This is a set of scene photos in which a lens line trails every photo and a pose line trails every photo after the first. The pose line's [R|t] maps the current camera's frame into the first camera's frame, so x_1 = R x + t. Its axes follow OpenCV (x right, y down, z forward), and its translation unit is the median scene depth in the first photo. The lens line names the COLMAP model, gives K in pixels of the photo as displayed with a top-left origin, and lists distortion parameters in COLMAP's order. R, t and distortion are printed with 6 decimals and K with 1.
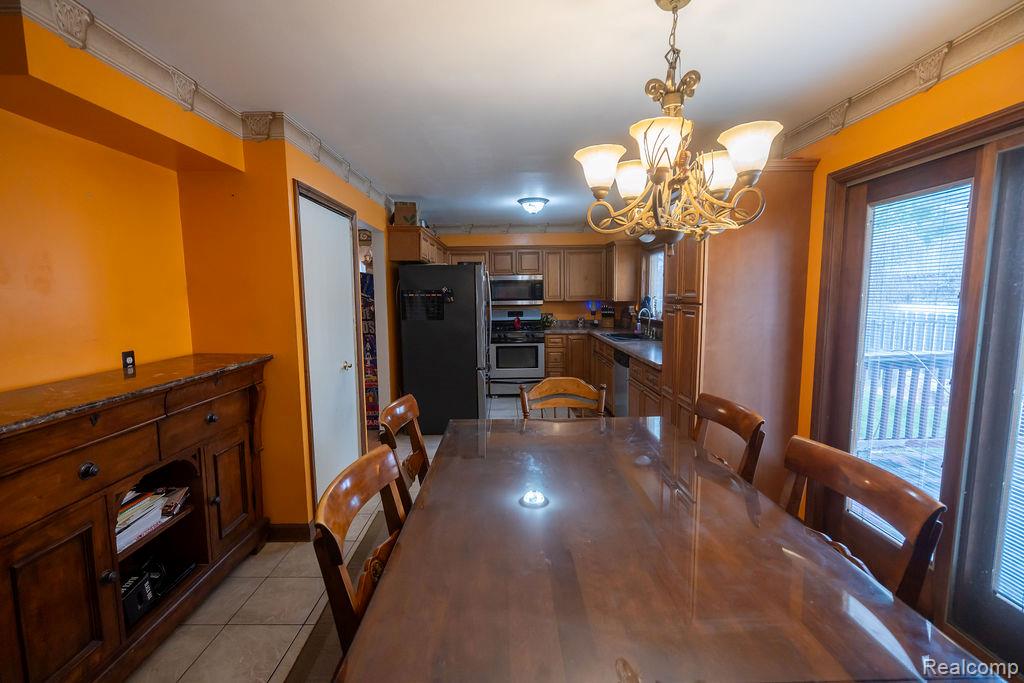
lens RADIAL K [[457.5, 0, 510.3], [0, 457.5, 344.9], [0, 0, 1]] dist [-0.004212, 0.000934]
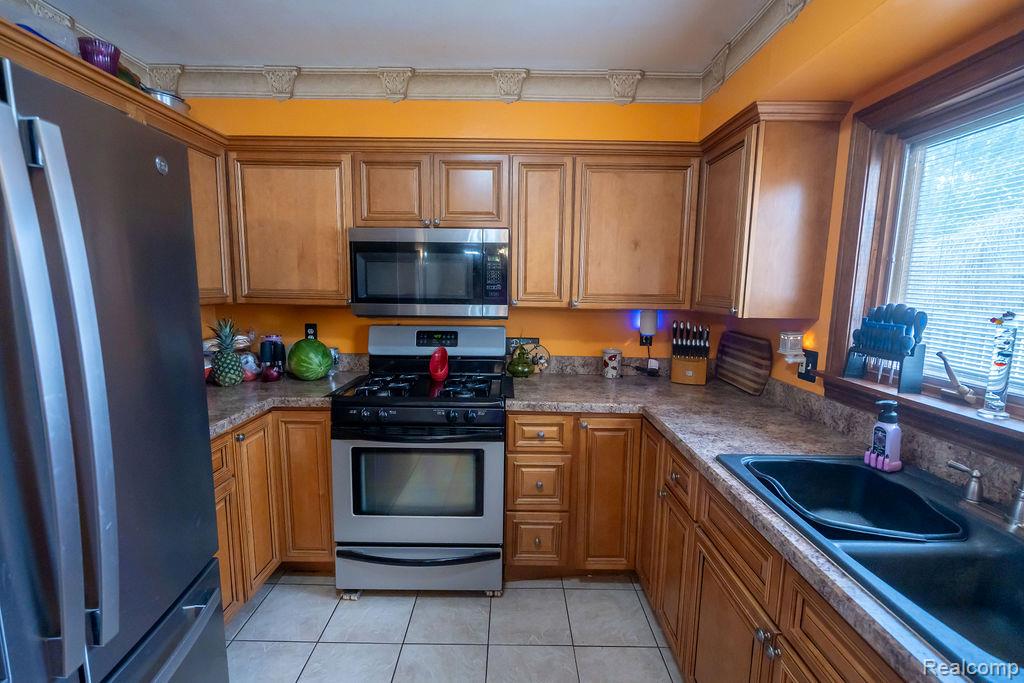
lens RADIAL K [[457.5, 0, 510.3], [0, 457.5, 344.9], [0, 0, 1]] dist [-0.004212, 0.000934]
pose [[0.999585, 0.028654, -0.002959, 0.082505], [-0.028590, 0.999394, 0.019833, -0.082021], [0.003525, -0.019740, 0.999799, 0.726920]]
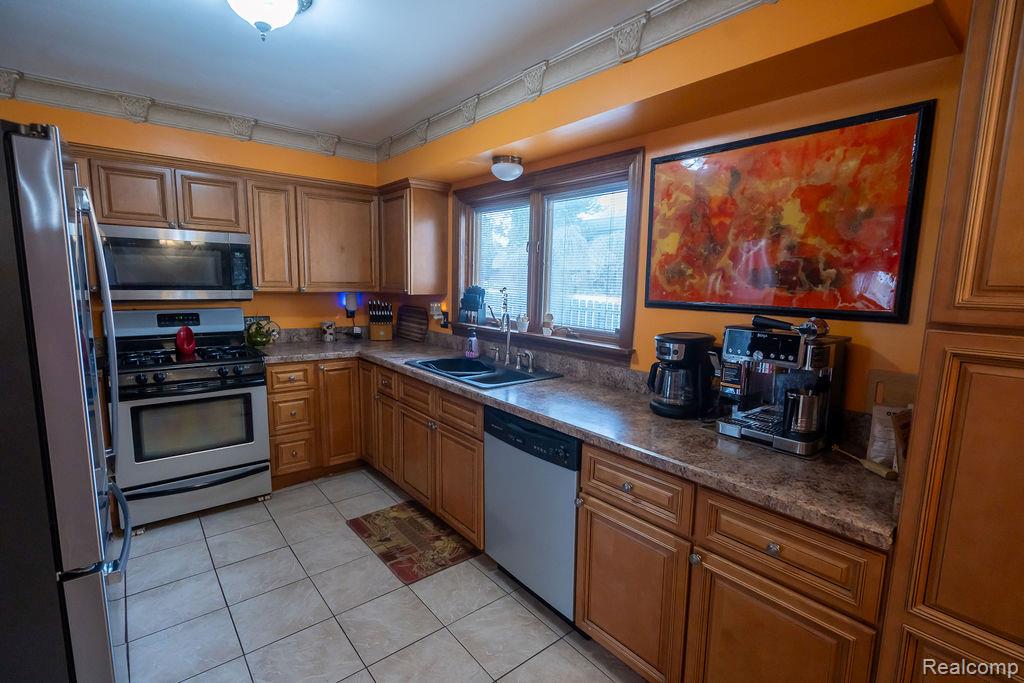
lens RADIAL K [[472.4, 0, 509.0], [0, 472.4, 345.4], [0, 0, 1]] dist [-0.004434, 0.000596]
pose [[0.780999, -0.056491, 0.621972, -0.027813], [0.038815, 0.998366, 0.041938, -0.056854], [-0.623324, -0.008612, 0.781916, 0.515390]]
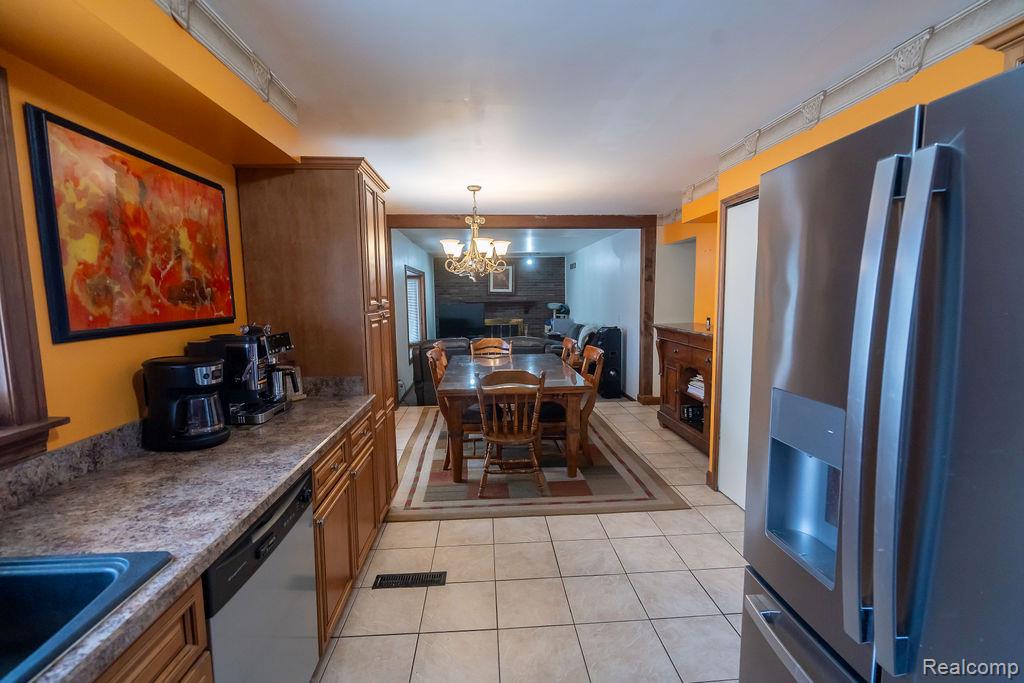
lens RADIAL K [[457.5, 0, 510.3], [0, 457.5, 344.9], [0, 0, 1]] dist [-0.004212, 0.000934]
pose [[-0.998243, 0.029075, -0.051626, 0.078314], [0.016992, 0.975206, 0.220648, -0.112492], [0.056761, 0.219383, -0.973986, 0.972319]]
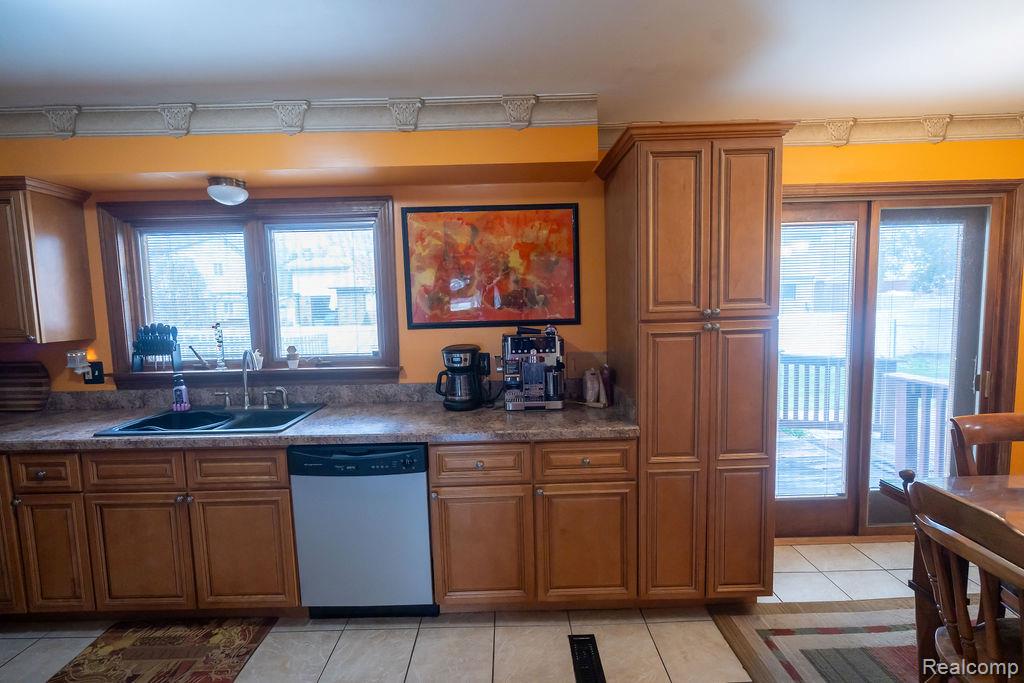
lens RADIAL K [[457.5, 0, 510.3], [0, 457.5, 344.9], [0, 0, 1]] dist [-0.004212, 0.000934]
pose [[0.002904, -0.078598, 0.996902, -0.141291], [0.137112, 0.987522, 0.077459, -0.072950], [-0.990551, 0.136463, 0.013645, 0.641354]]
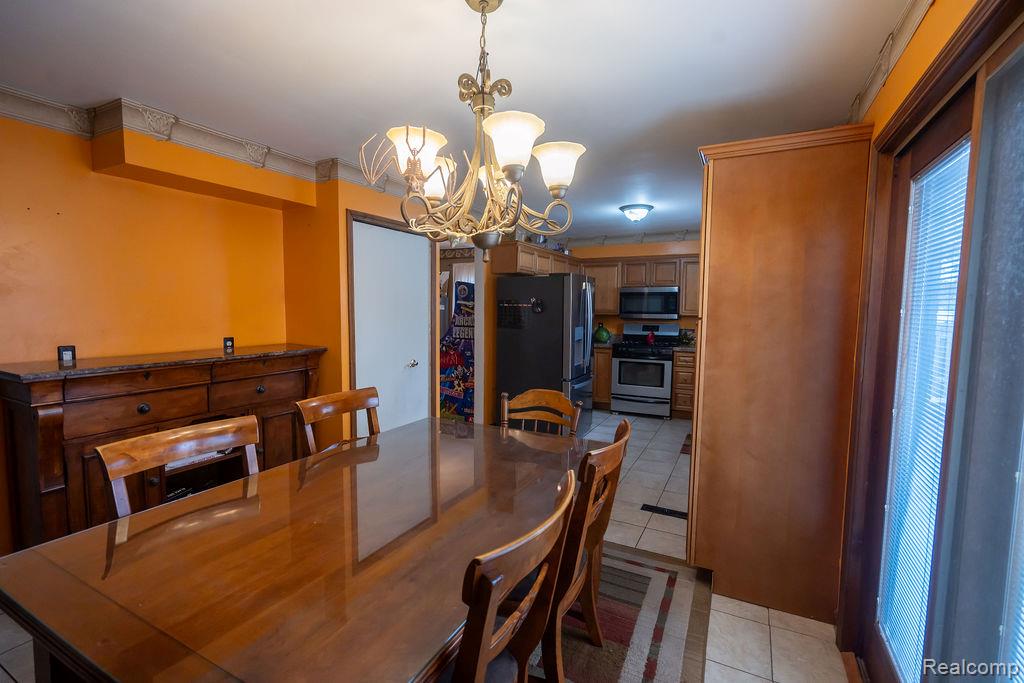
lens RADIAL K [[457.5, 0, 510.3], [0, 457.5, 344.9], [0, 0, 1]] dist [-0.004212, 0.000934]
pose [[0.882157, 0.057914, -0.467382, 0.226989], [-0.071286, 0.997396, -0.010958, -0.003597], [0.465530, 0.042985, 0.883988, 0.048933]]
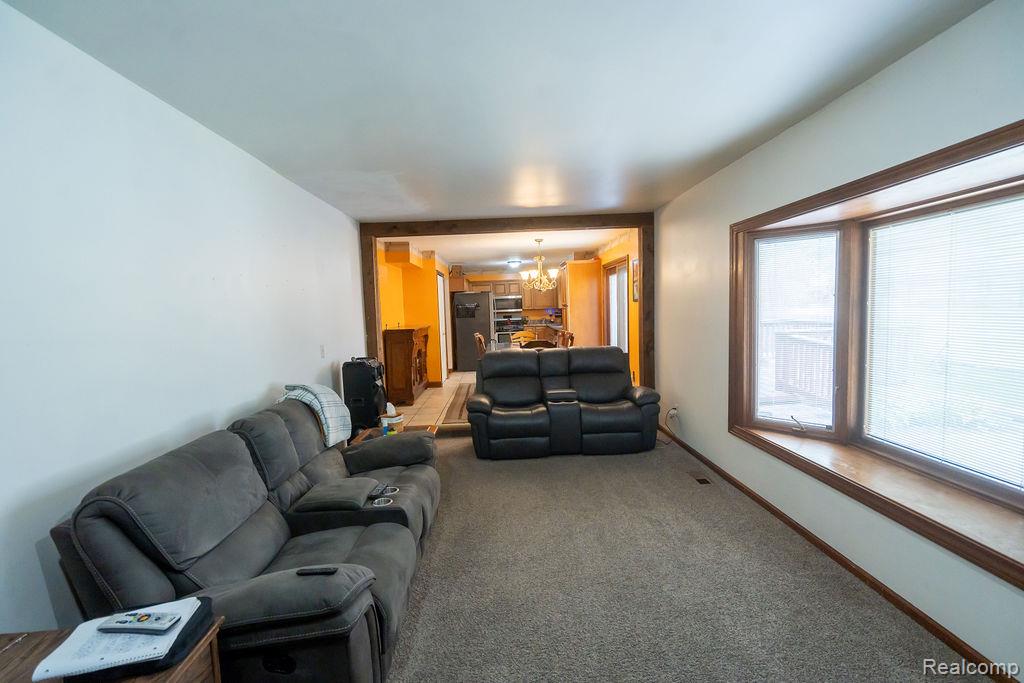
lens RADIAL K [[457.5, 0, 510.3], [0, 457.5, 344.9], [0, 0, 1]] dist [-0.004212, 0.000934]
pose [[0.999550, -0.025806, 0.015273, -0.010037], [0.026299, 0.999108, -0.033032, 0.119127], [-0.014407, 0.033419, 0.999338, -0.933023]]
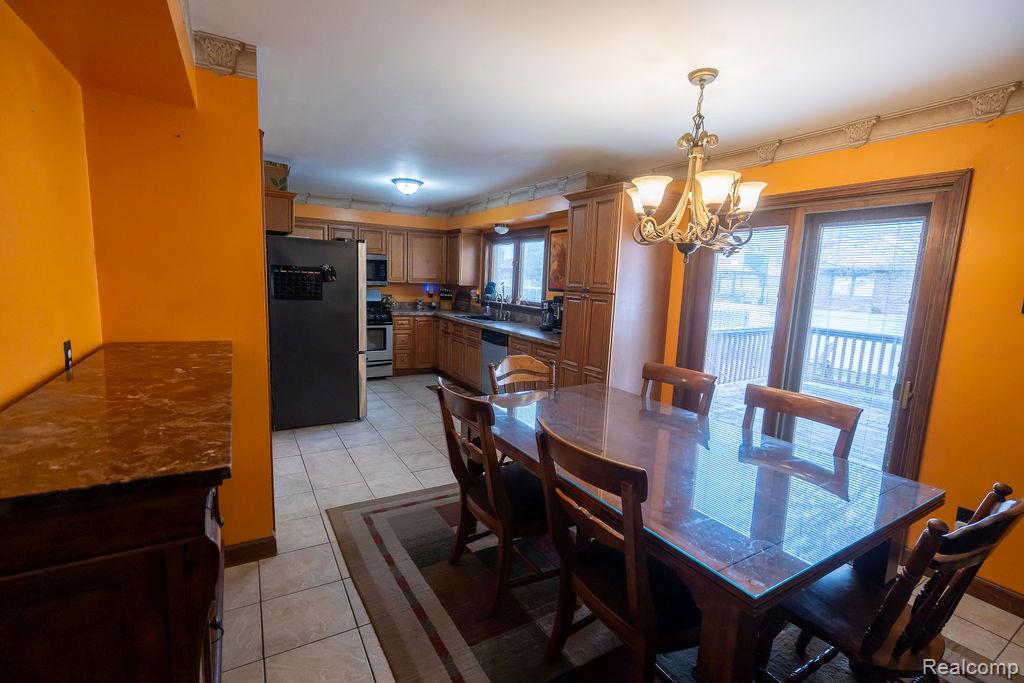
lens RADIAL K [[457.5, 0, 510.3], [0, 457.5, 344.9], [0, 0, 1]] dist [-0.004212, 0.000934]
pose [[0.863505, -0.026818, 0.503627, -0.217960], [0.005725, 0.999042, 0.043382, -0.002412], [-0.504308, -0.034577, 0.862831, 0.016988]]
